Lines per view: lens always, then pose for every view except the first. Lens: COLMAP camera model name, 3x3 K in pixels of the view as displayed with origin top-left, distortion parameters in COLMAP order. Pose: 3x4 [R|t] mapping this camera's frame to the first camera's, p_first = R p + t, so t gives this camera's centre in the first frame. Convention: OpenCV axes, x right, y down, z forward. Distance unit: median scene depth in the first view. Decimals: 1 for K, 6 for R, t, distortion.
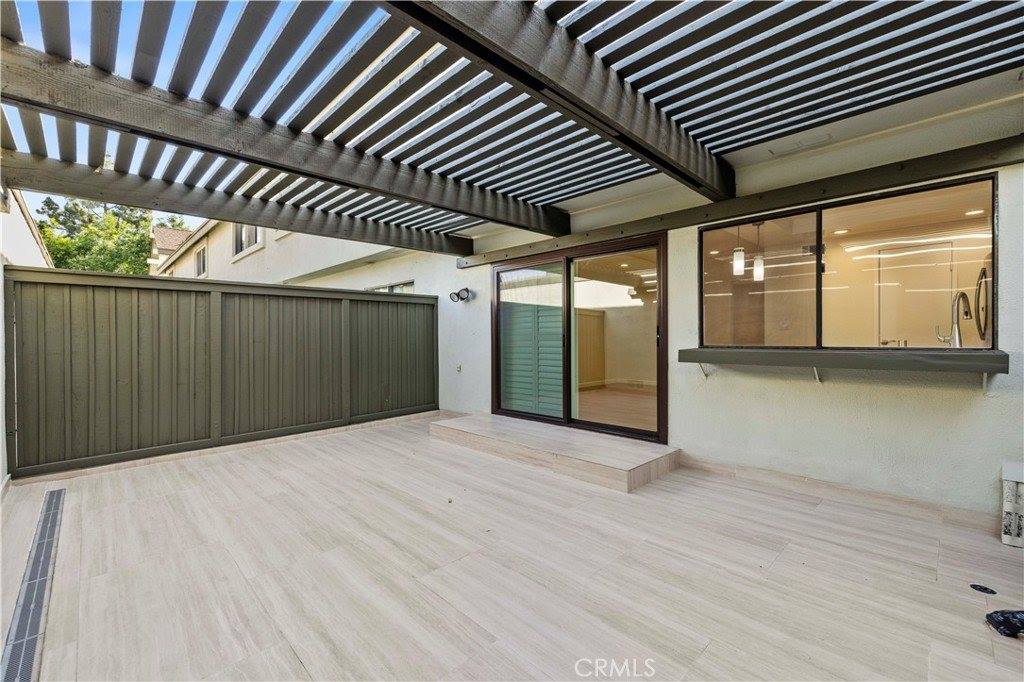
lens RADIAL K [[434.3, 0, 512.2], [0, 434.3, 340.0], [0, 0, 1]] dist [0.001478, 0.001069]
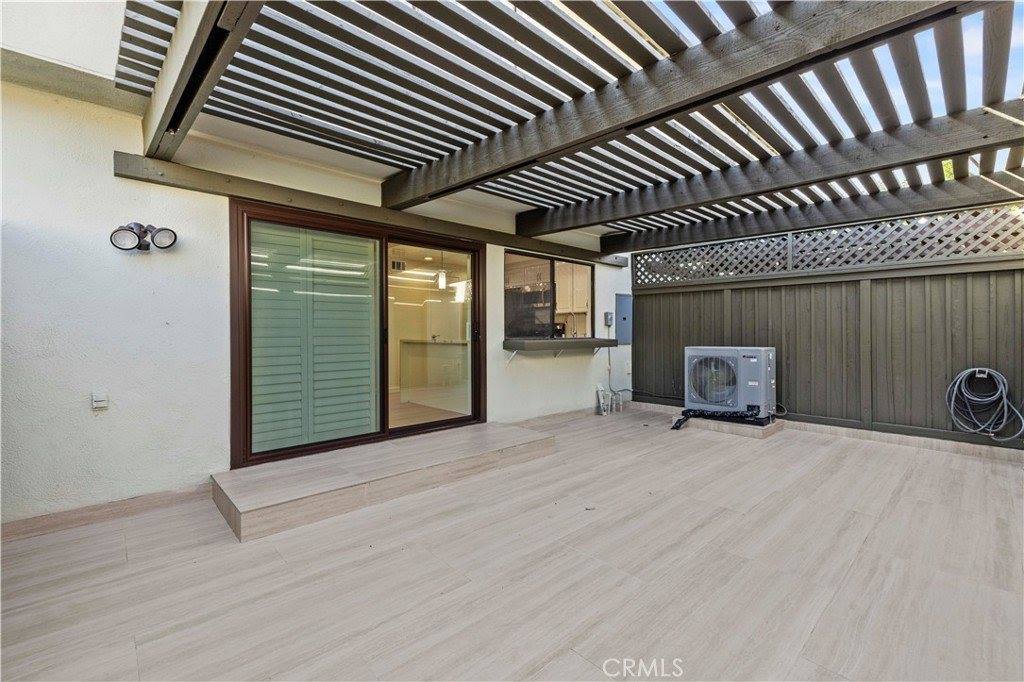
lens RADIAL K [[434.3, 0, 512.2], [0, 434.3, 335.3], [0, 0, 1]] dist [0.001478, 0.001069]
pose [[0.029207, -0.002547, 0.999570, -0.990160], [0.006289, 0.999977, 0.002364, -0.000121], [-0.999554, 0.006218, 0.029223, 1.056060]]
